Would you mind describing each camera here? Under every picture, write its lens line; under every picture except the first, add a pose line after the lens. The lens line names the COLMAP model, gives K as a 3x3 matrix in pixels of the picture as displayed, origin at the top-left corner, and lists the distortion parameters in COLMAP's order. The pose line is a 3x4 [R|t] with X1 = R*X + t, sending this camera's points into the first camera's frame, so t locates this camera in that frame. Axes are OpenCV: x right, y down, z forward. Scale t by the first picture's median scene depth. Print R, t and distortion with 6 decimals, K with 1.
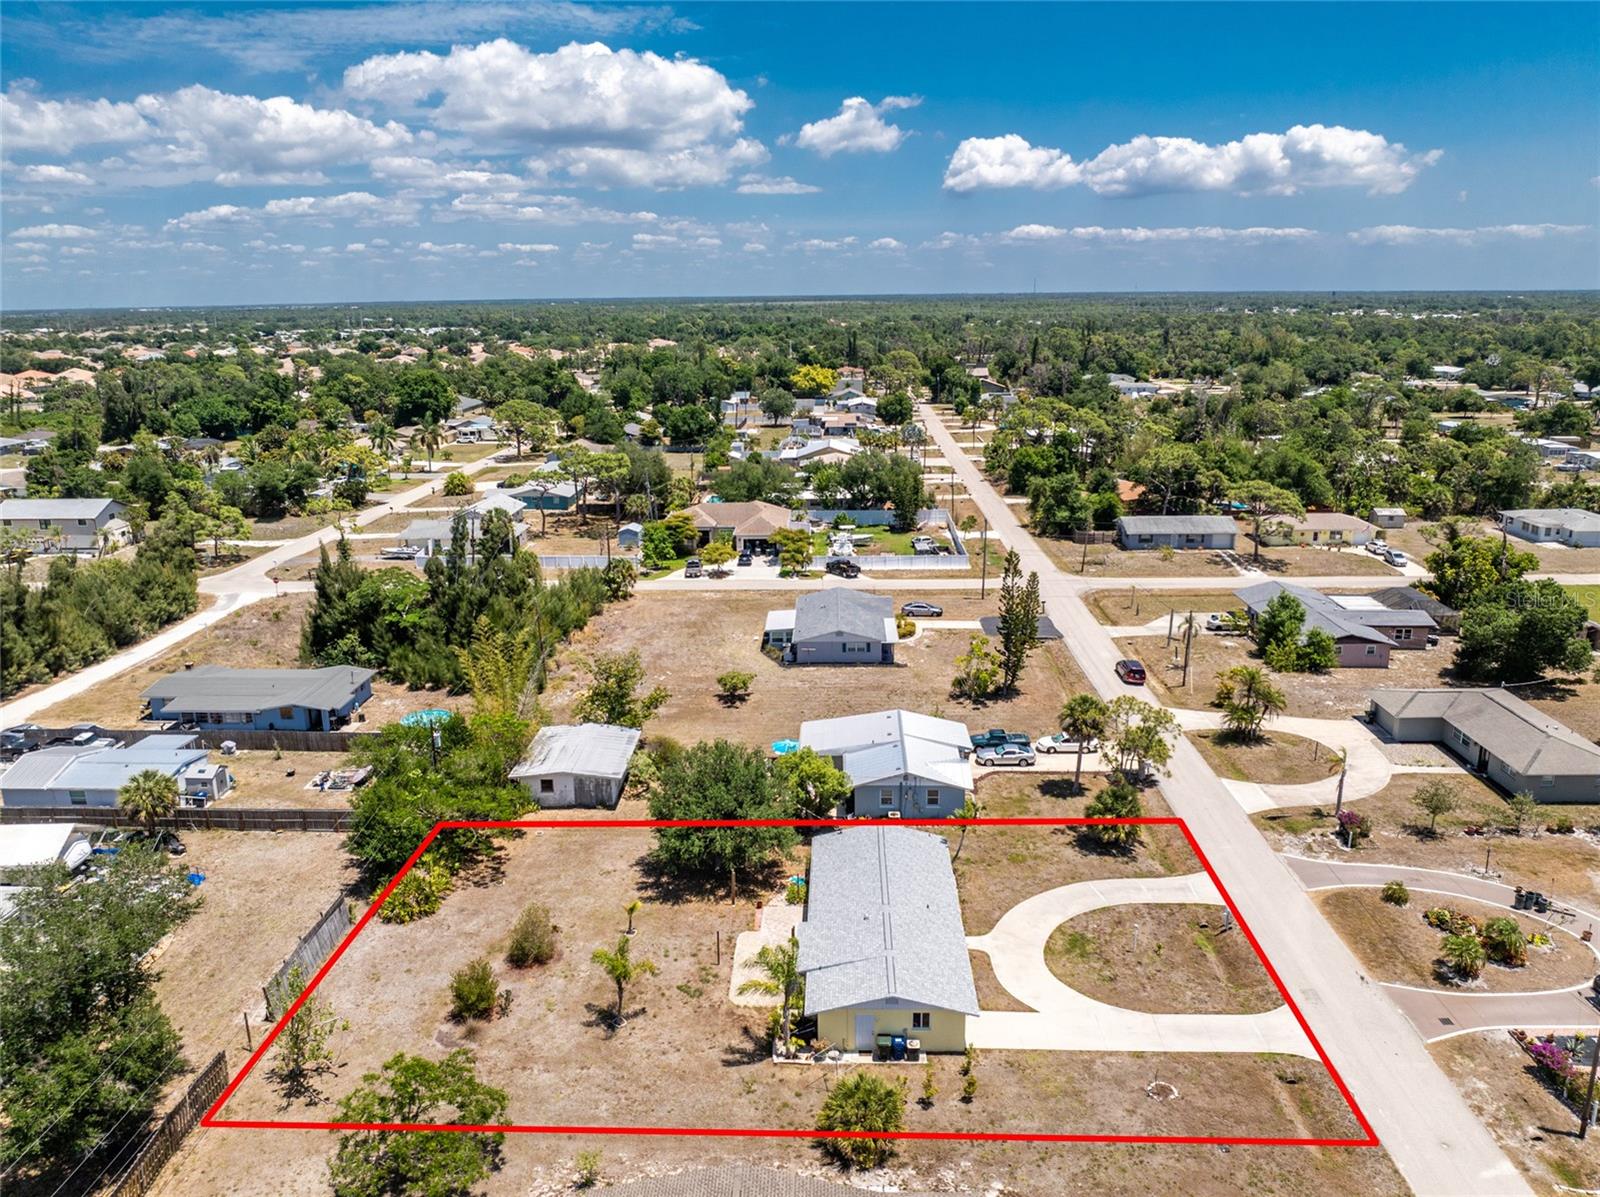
lens RADIAL K [[1128.1, 0, 800.0], [0, 1128.1, 598.5], [0, 0, 1]] dist [-0.043370, 0.006324]
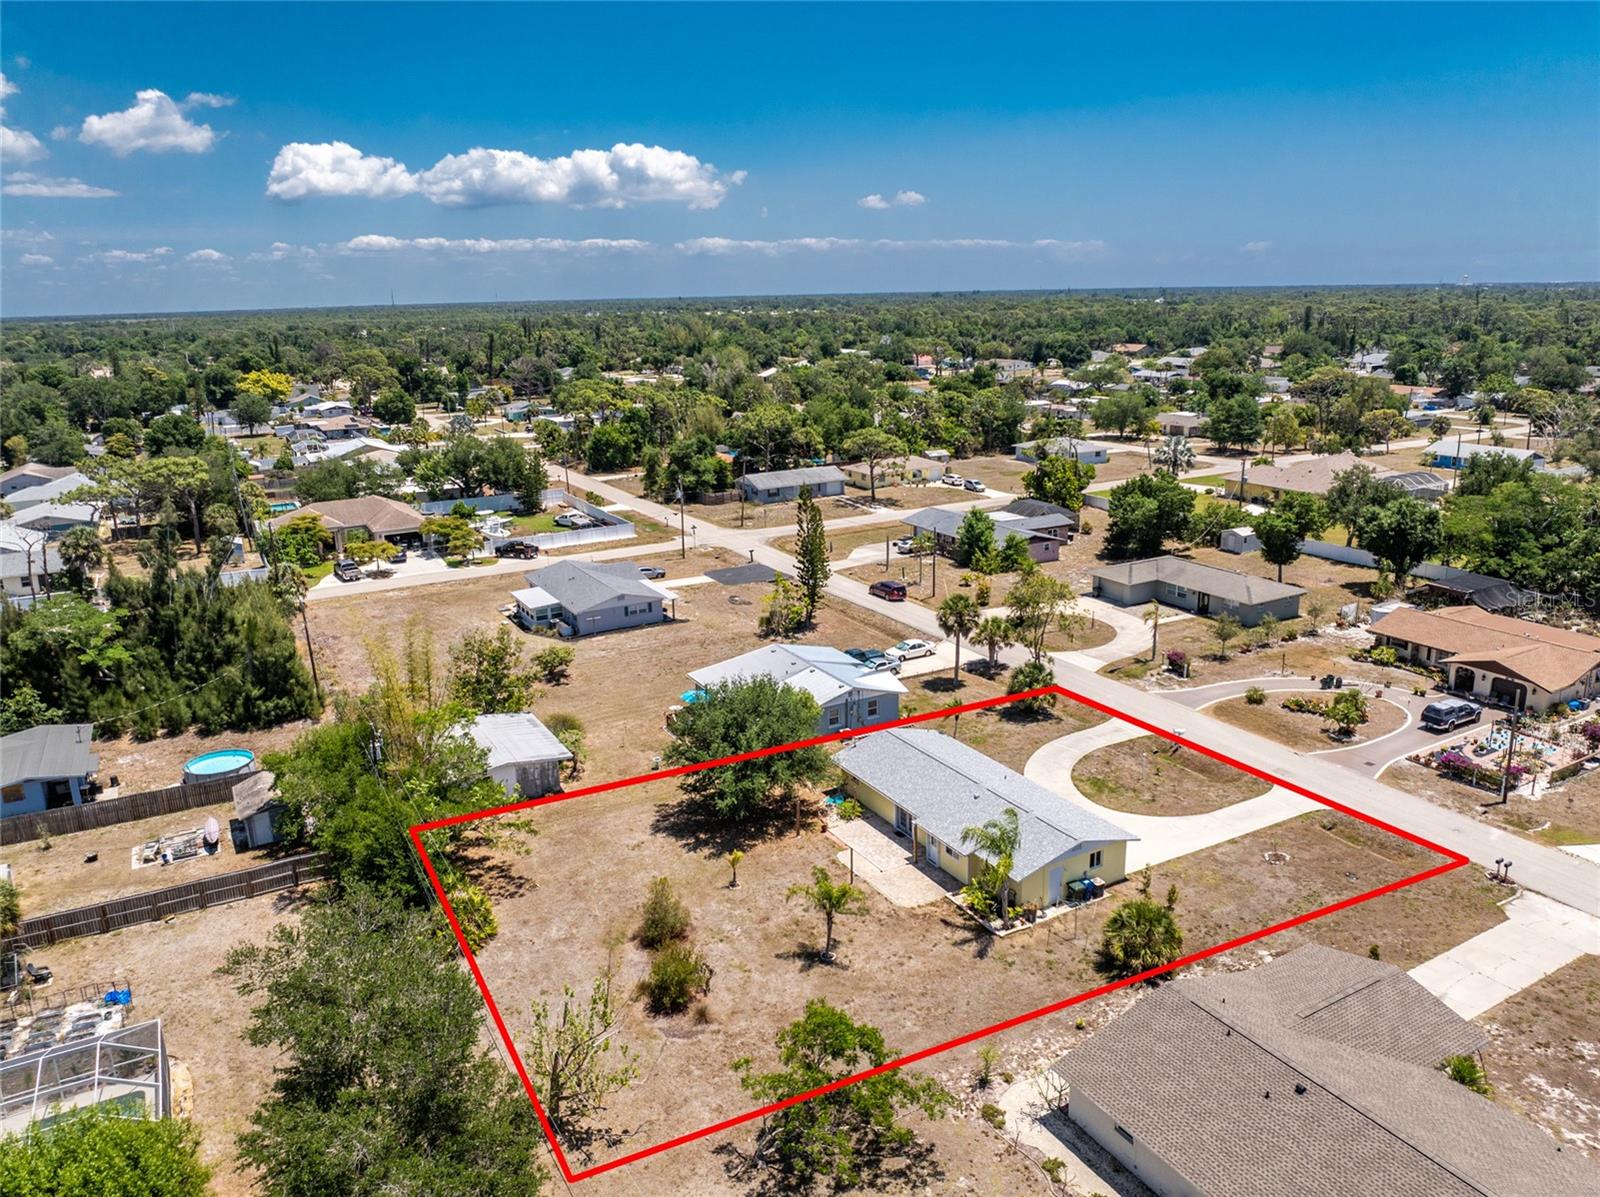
lens RADIAL K [[1128.1, 0, 800.0], [0, 1128.1, 598.5], [0, 0, 1]] dist [-0.043370, 0.006324]
pose [[0.852405, -0.140522, 0.503646, -0.238665], [0.145505, 0.988913, 0.029653, 0.019391], [-0.502229, 0.048006, 0.863401, 0.071412]]
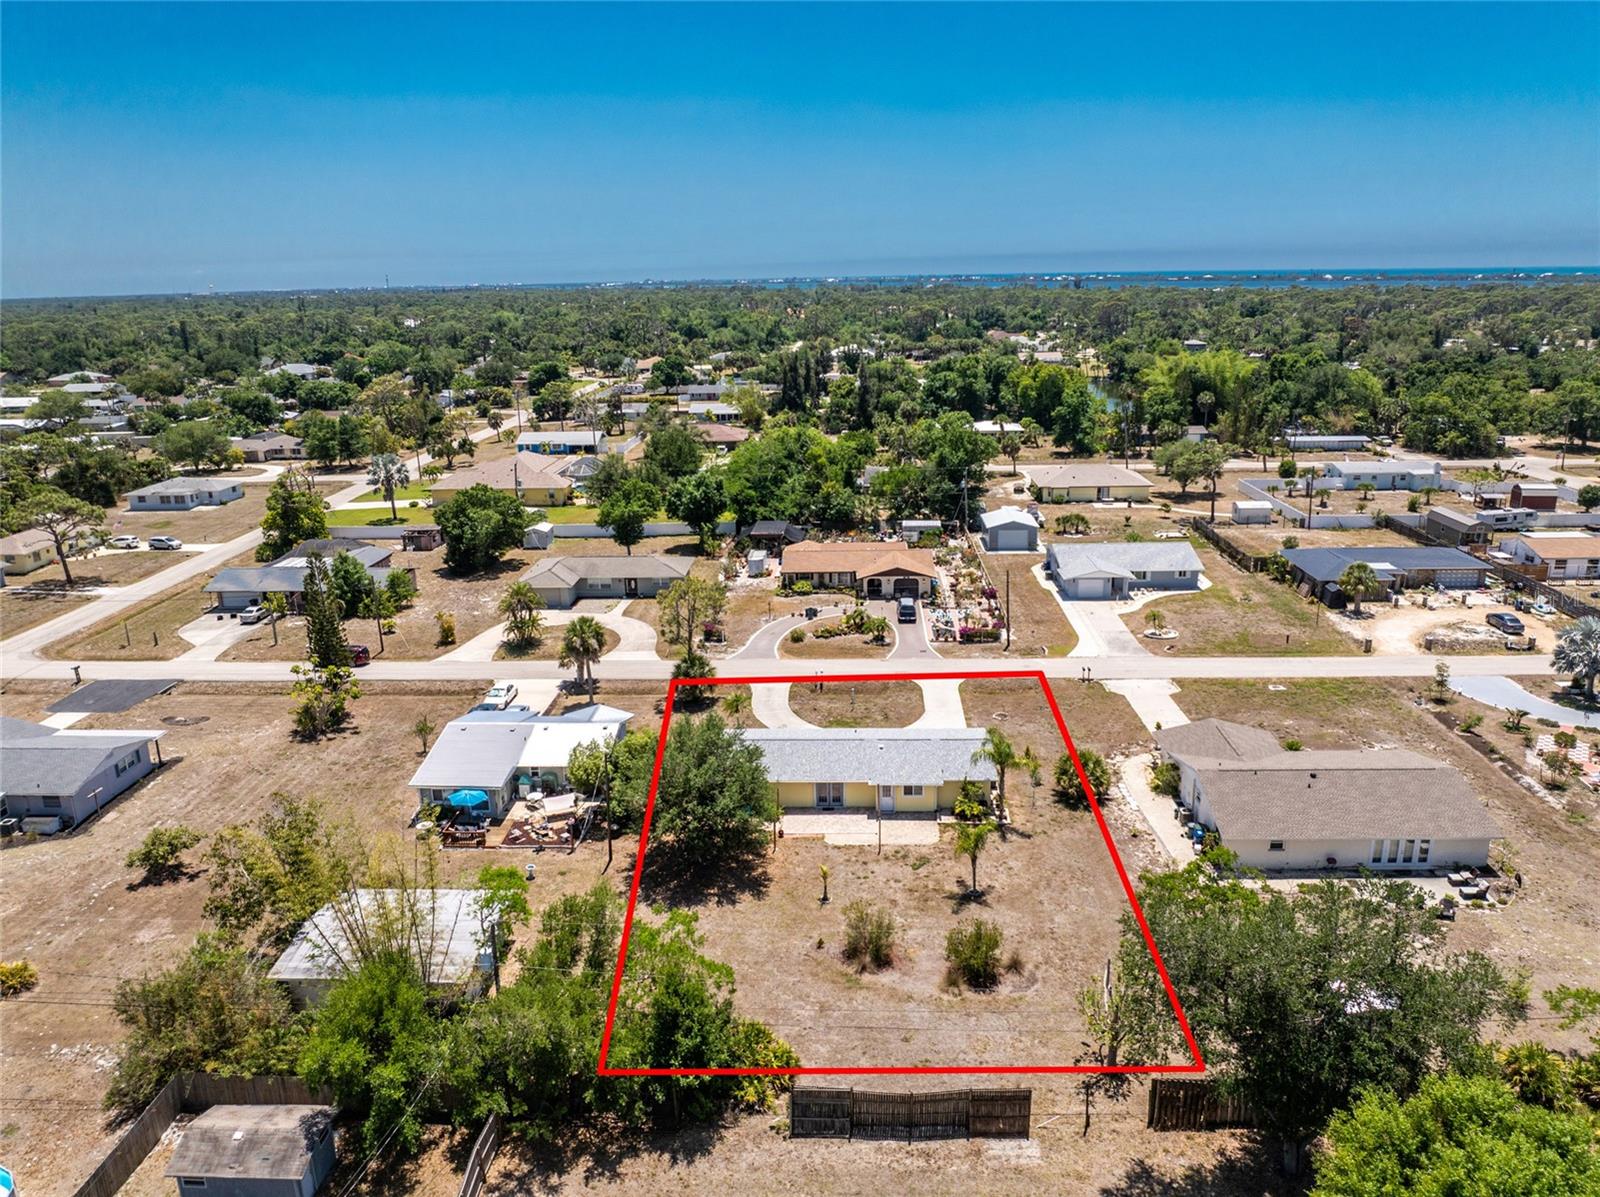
lens RADIAL K [[1128.3, 0, 800.0], [0, 1128.3, 598.5], [0, 0, 1]] dist [-0.032186, -0.004439]
pose [[0.003945, -0.260926, 0.965351, -0.444679], [0.280358, 0.926931, 0.249396, -0.080705], [-0.959887, 0.269660, 0.076809, 0.388560]]
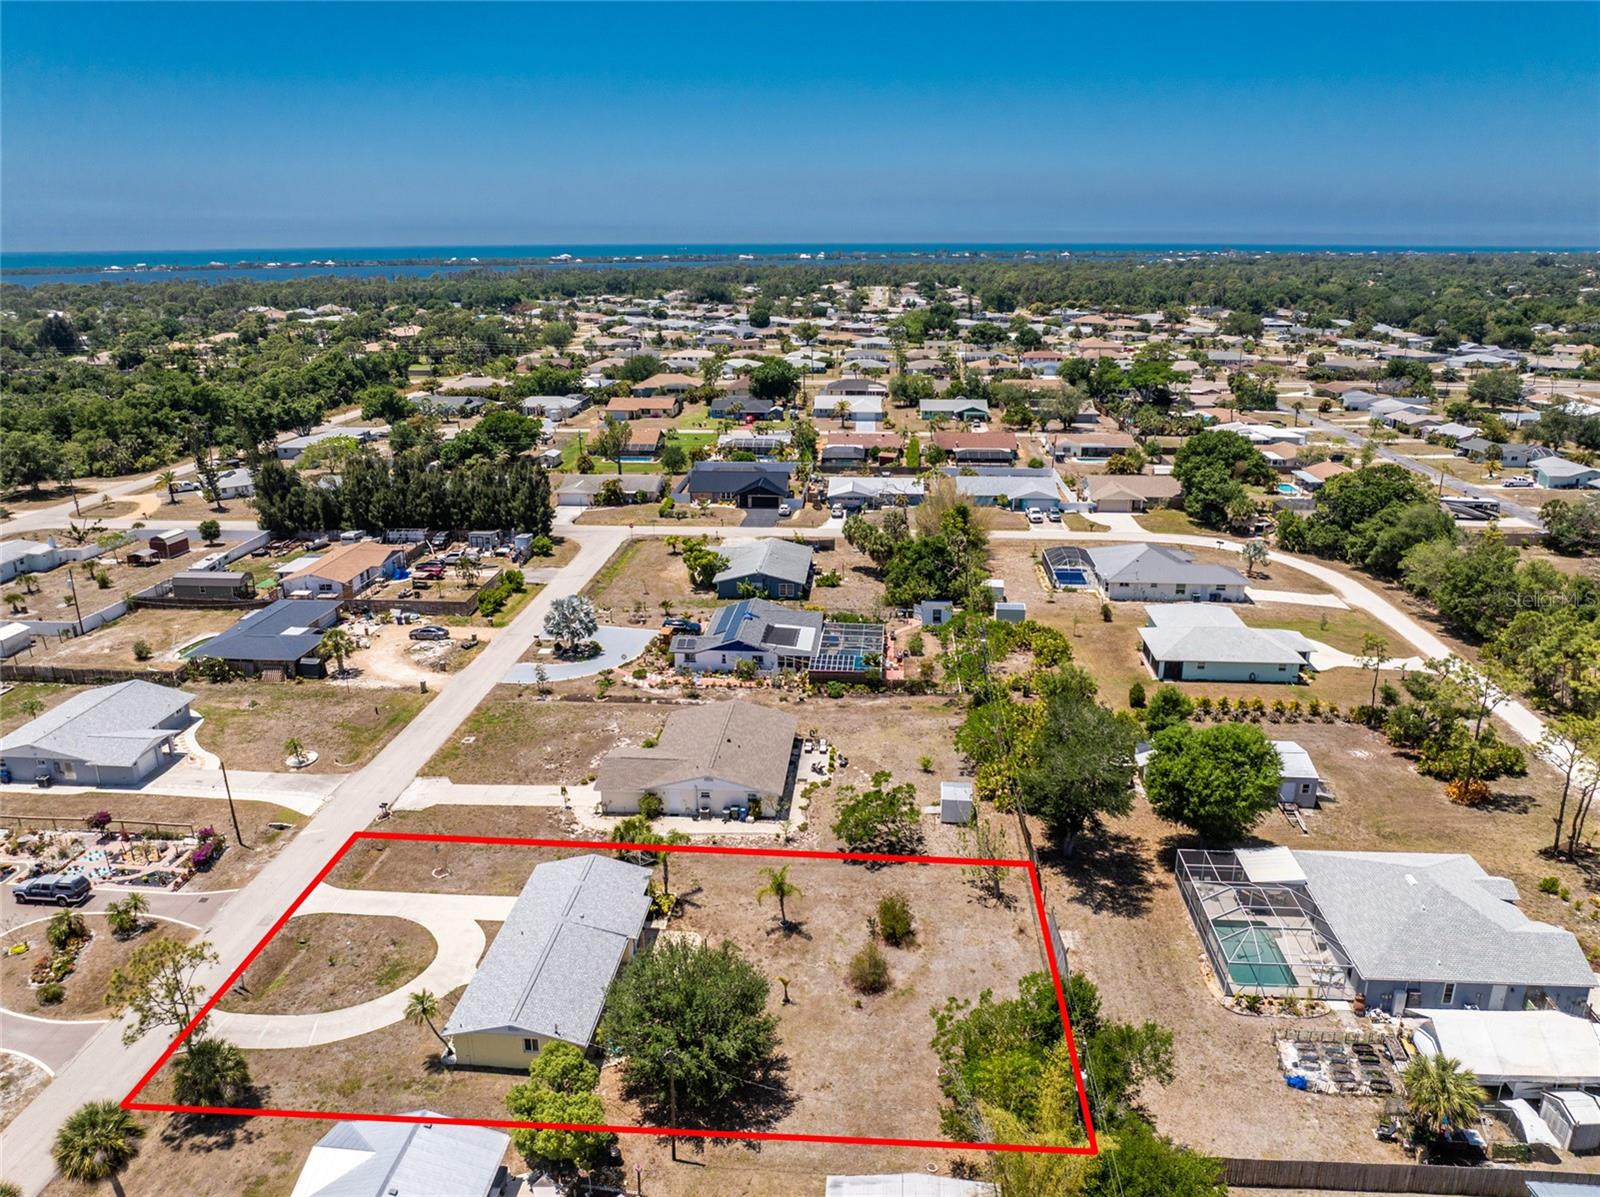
lens RADIAL K [[1133.3, 0, 800.0], [0, 1133.3, 598.5], [0, 0, 1]] dist [-0.015731, -0.054694]
pose [[-0.999526, 0.006399, 0.030129, -0.088611], [0.021672, 0.841184, 0.540315, -0.266508], [-0.021886, 0.540711, -0.840923, 0.749026]]
